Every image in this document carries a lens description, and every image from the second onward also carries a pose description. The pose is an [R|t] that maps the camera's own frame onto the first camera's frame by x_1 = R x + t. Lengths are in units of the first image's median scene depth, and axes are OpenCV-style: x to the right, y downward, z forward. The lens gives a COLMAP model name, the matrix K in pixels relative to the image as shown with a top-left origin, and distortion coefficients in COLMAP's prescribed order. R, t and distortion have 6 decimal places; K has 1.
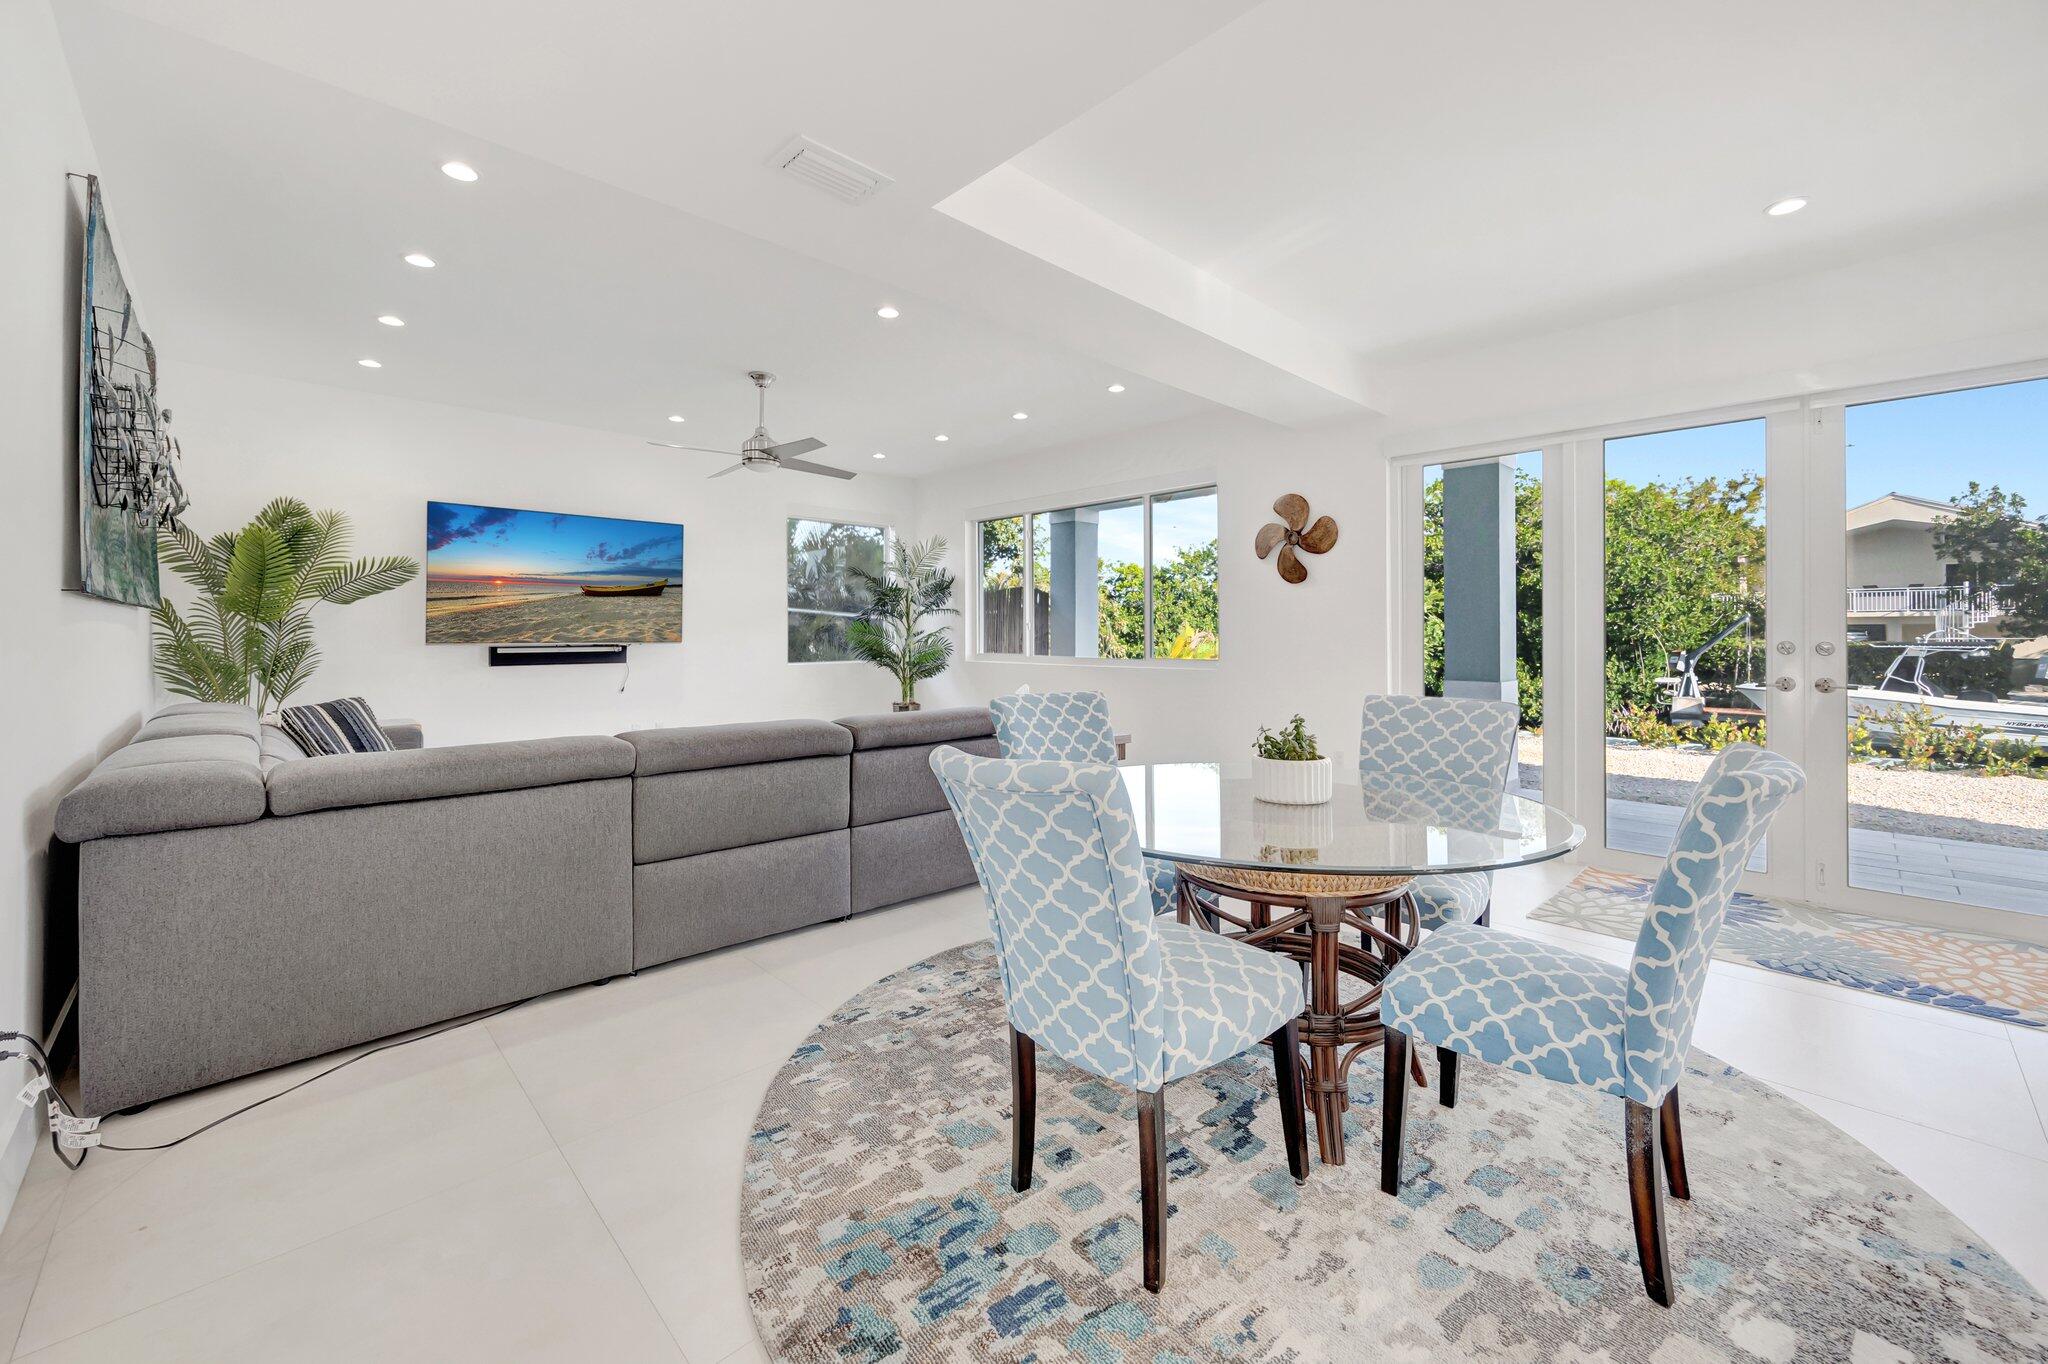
lens RADIAL K [[800.0, 0, 1047.0], [0, 800.0, 605.7], [0, 0, 1]] dist [-0.008610, -0.000252]
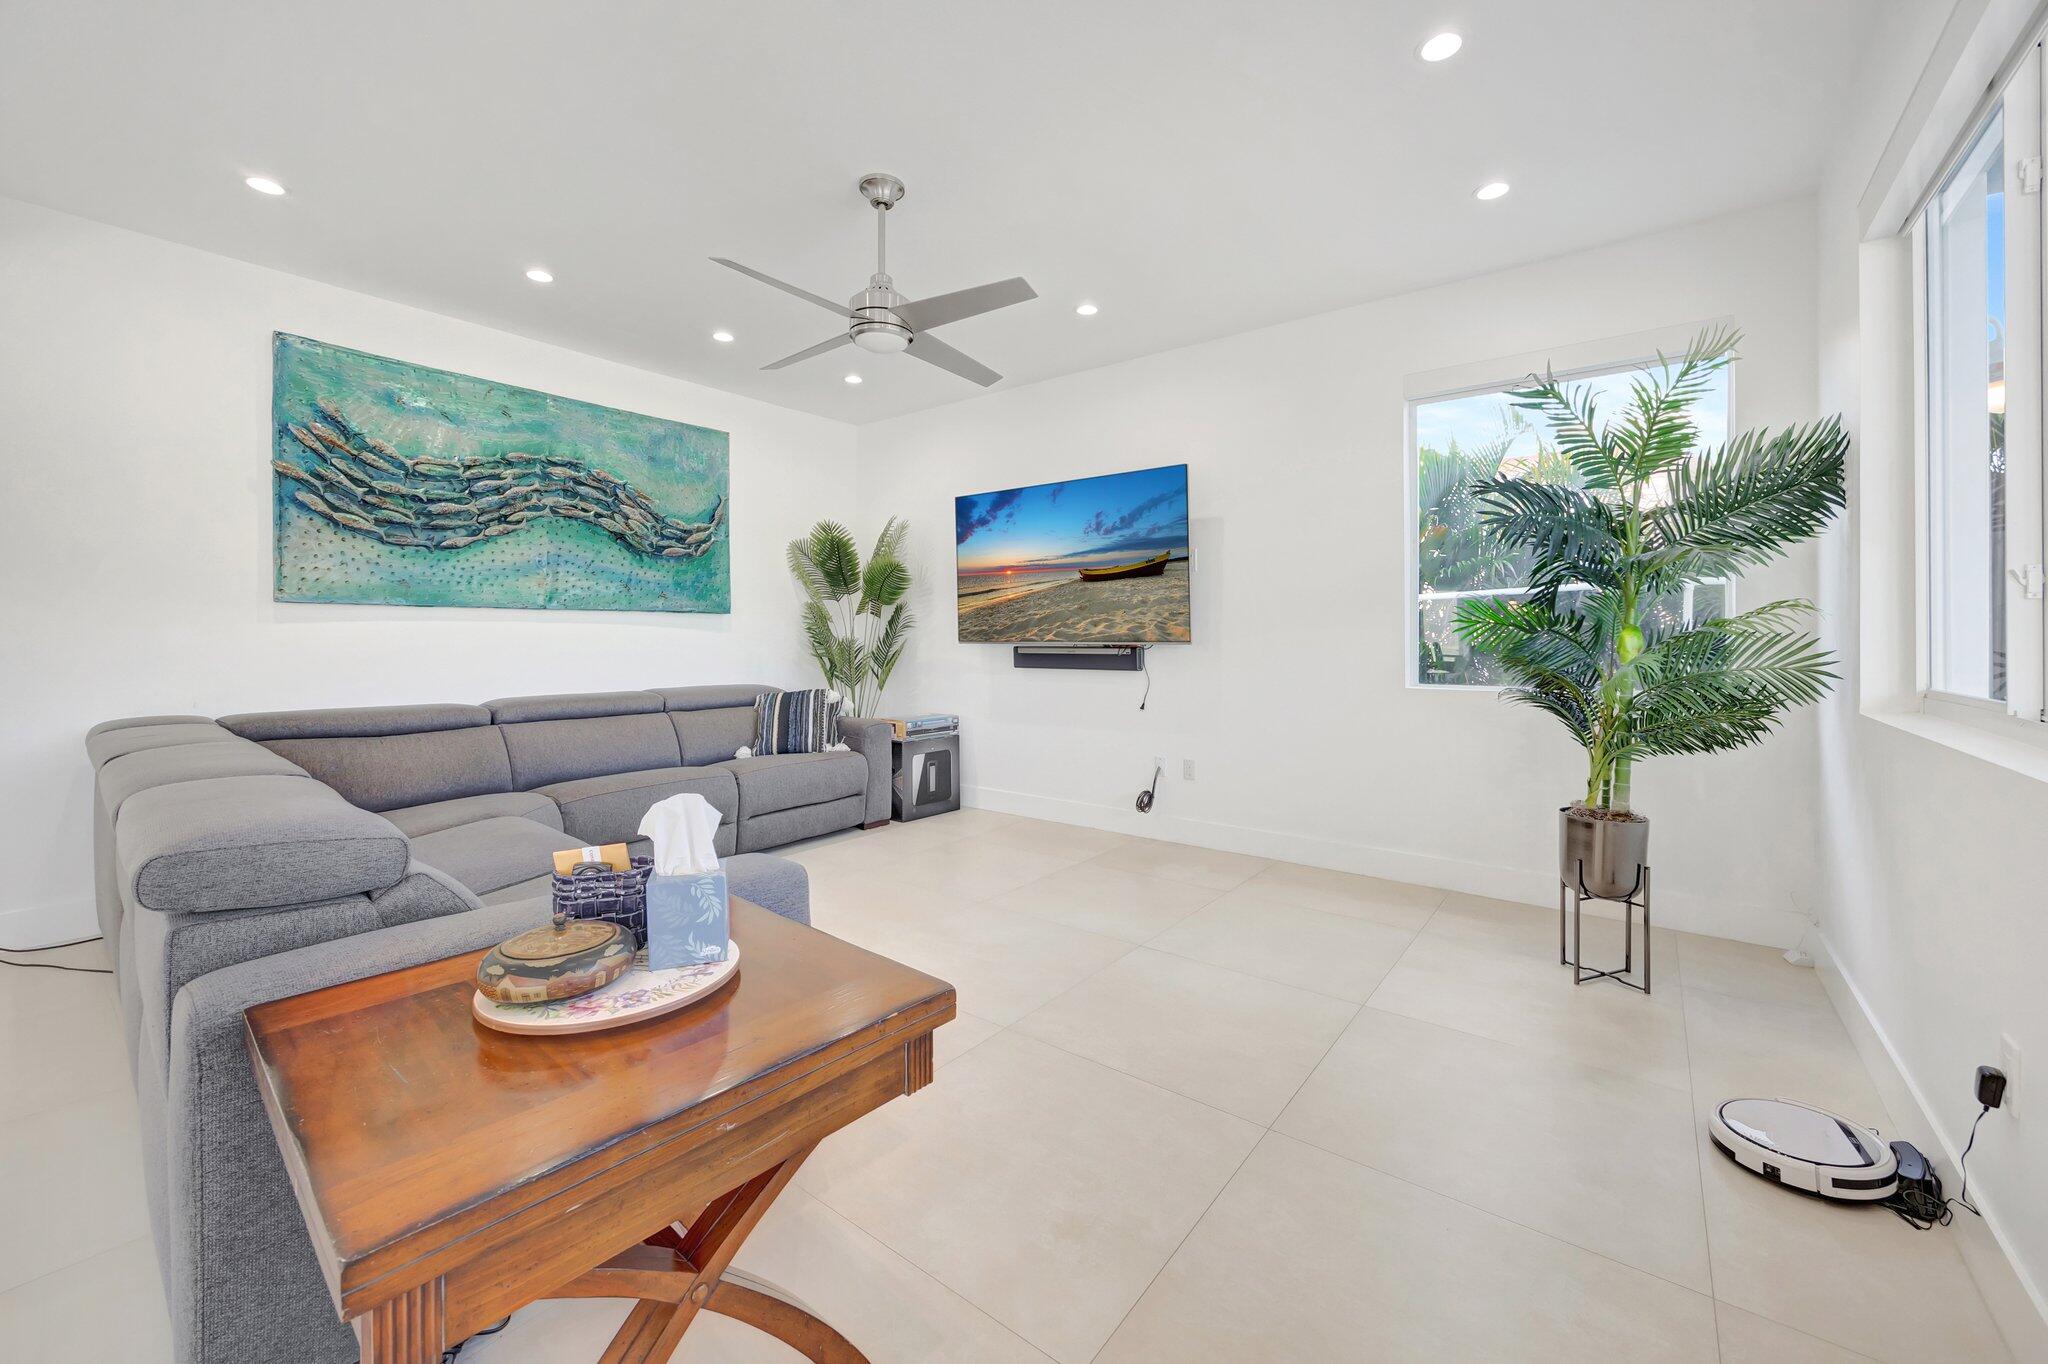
lens RADIAL K [[806.7, 0, 1028.9], [0, 806.7, 634.9], [0, 0, 1]] dist [-0.006230, -0.000260]
pose [[0.138821, -0.003934, -0.990310, 0.208479], [0.034063, 0.999419, 0.000805, 0.040096], [0.989732, -0.033845, 0.138874, 0.897880]]
